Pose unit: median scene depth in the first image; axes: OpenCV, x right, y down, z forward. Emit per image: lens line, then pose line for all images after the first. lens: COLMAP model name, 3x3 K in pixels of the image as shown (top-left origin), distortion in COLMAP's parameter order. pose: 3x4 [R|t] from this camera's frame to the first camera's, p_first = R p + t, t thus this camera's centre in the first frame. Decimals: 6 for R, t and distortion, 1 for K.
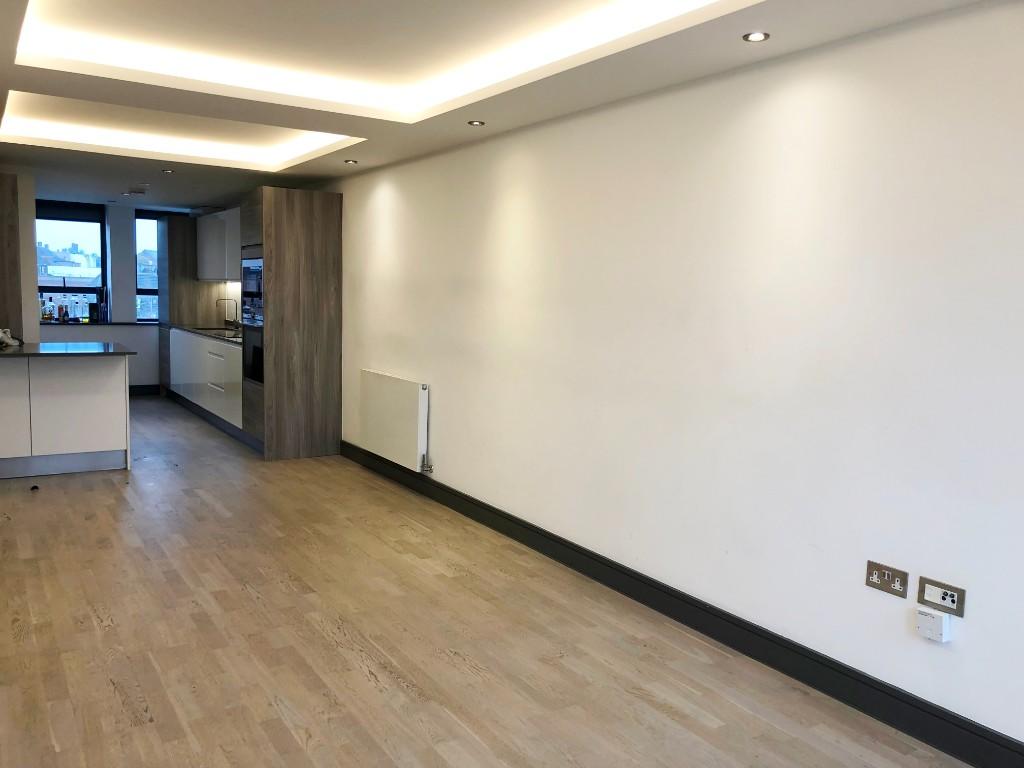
lens RADIAL K [[838.5, 0, 514.5], [0, 838.5, 385.7], [0, 0, 1]] dist [0.058269, -0.062038]
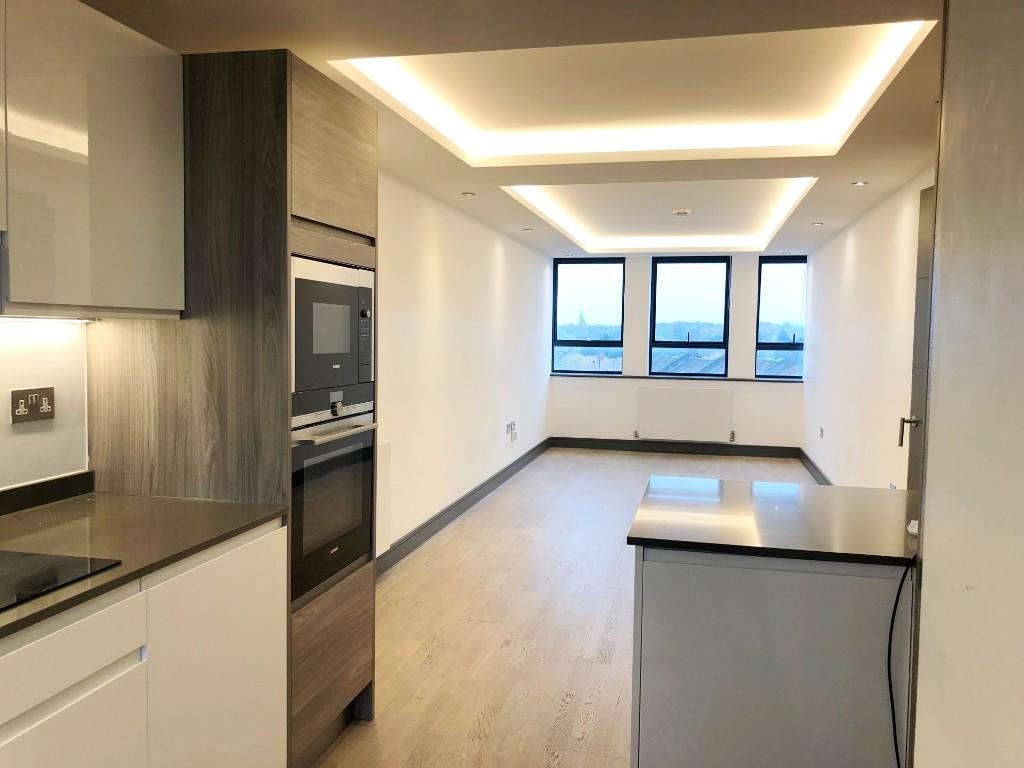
lens RADIAL K [[838.5, 0, 500.0], [0, 838.5, 388.2], [0, 0, 1]] dist [0.058269, -0.062038]
pose [[-0.694034, -0.088658, 0.714463, -1.129544], [0.042027, 0.985707, 0.163142, -0.267249], [-0.718715, 0.143253, -0.680388, 2.146667]]
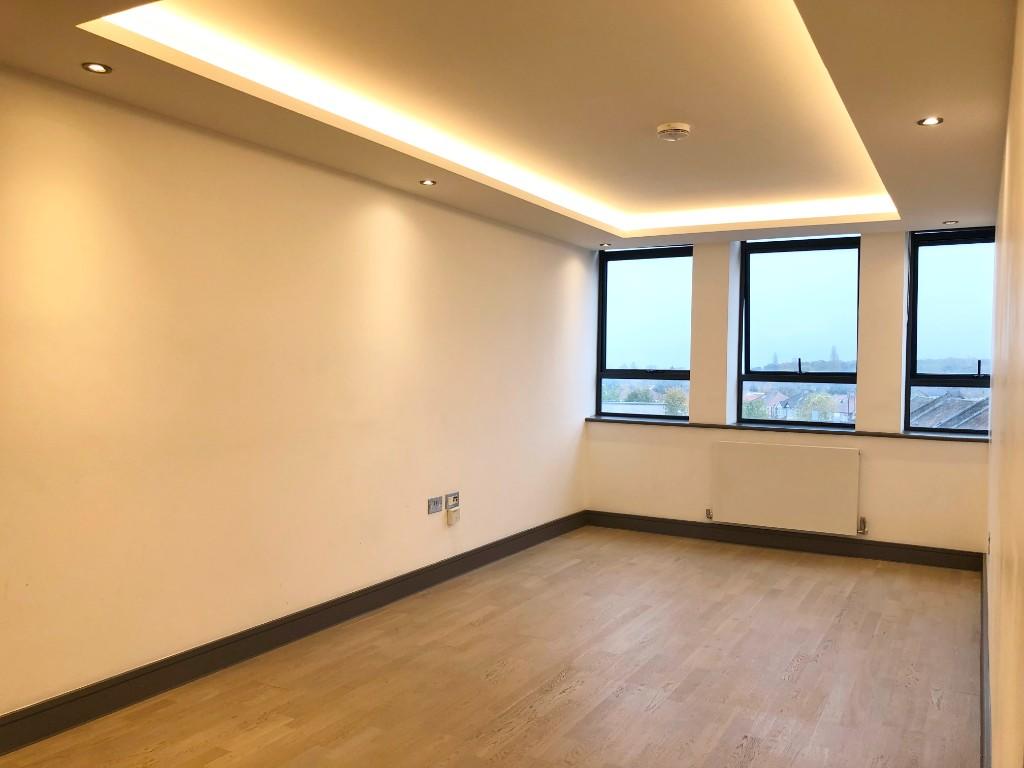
lens RADIAL K [[838.5, 0, 505.1], [0, 838.5, 393.4], [0, 0, 1]] dist [0.058269, -0.062038]
pose [[-0.471266, -0.067734, 0.879387, -0.866909], [0.064517, 0.991728, 0.110962, -0.142625], [-0.879628, 0.109028, -0.462998, 1.230171]]
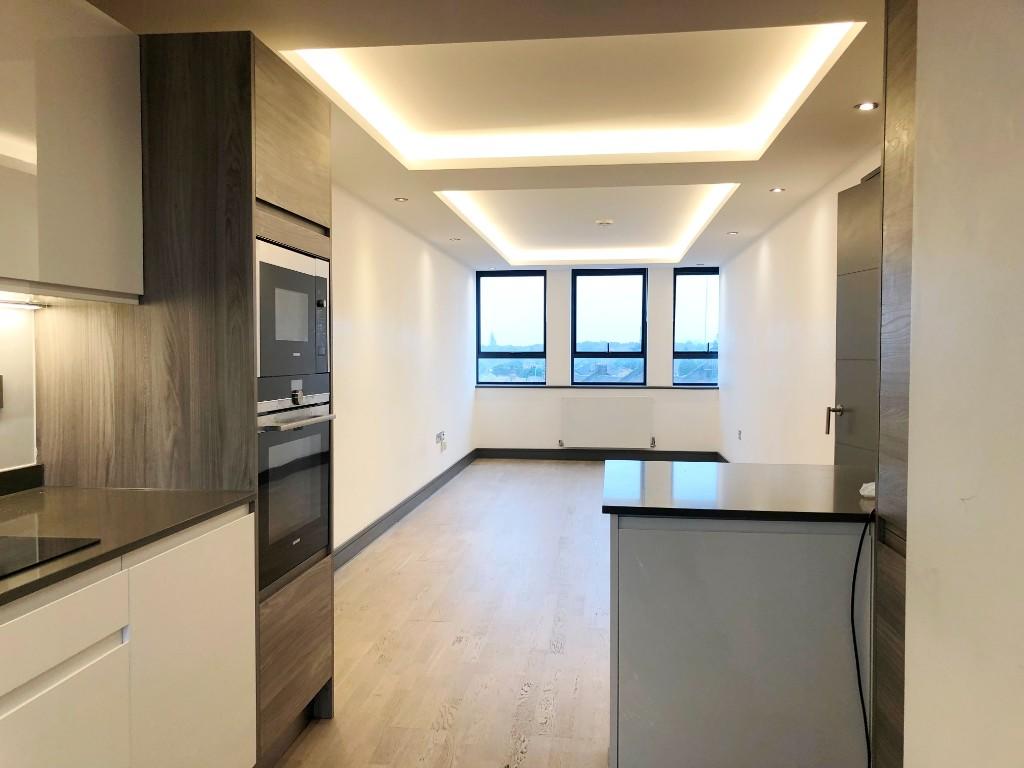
lens RADIAL K [[838.5, 0, 498.9], [0, 838.5, 385.0], [0, 0, 1]] dist [0.058269, -0.062038]
pose [[-0.765265, -0.055082, 0.641354, -1.108532], [0.045614, 0.989187, 0.139383, -0.242517], [-0.642097, 0.135920, -0.754478, 2.183171]]
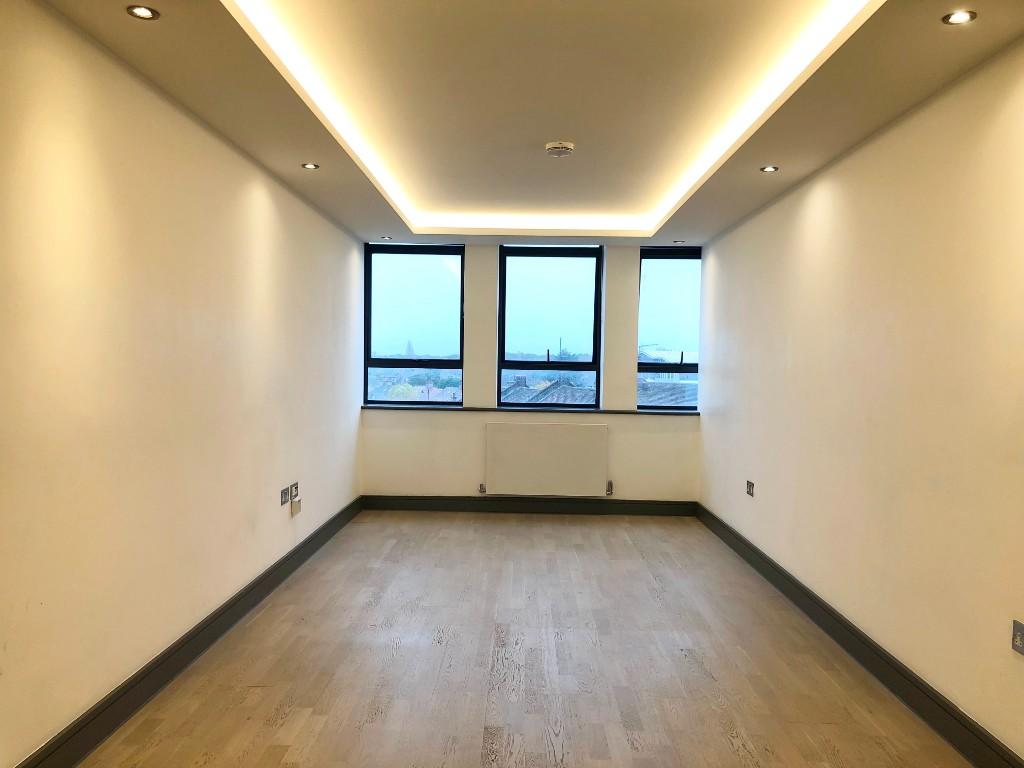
lens RADIAL K [[838.5, 0, 511.9], [0, 838.5, 391.8], [0, 0, 1]] dist [0.058269, -0.062038]
pose [[-0.832427, -0.062814, 0.550563, -0.657906], [0.016758, 0.990246, 0.138316, -0.159327], [-0.553881, 0.124364, -0.823256, 1.582753]]
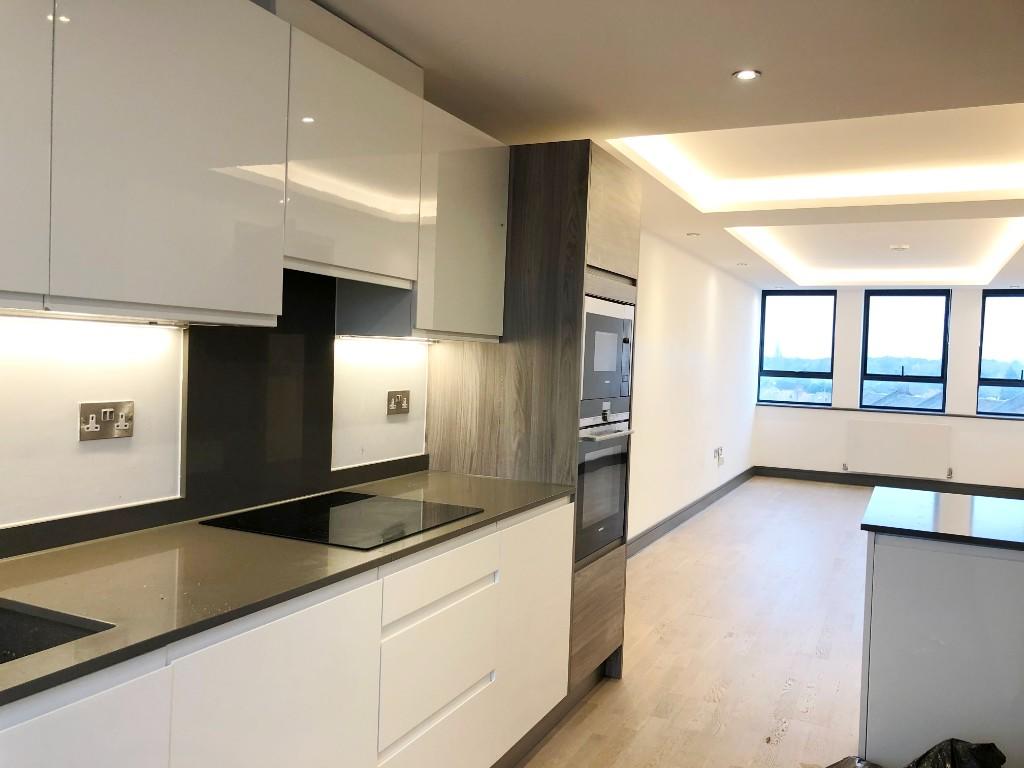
lens RADIAL K [[838.5, 0, 513.9], [0, 838.5, 380.7], [0, 0, 1]] dist [0.058269, -0.062038]
pose [[-0.530392, -0.074637, 0.844460, -1.216348], [0.038444, 0.992975, 0.111909, -0.279013], [-0.846880, 0.091820, -0.523797, 2.298443]]
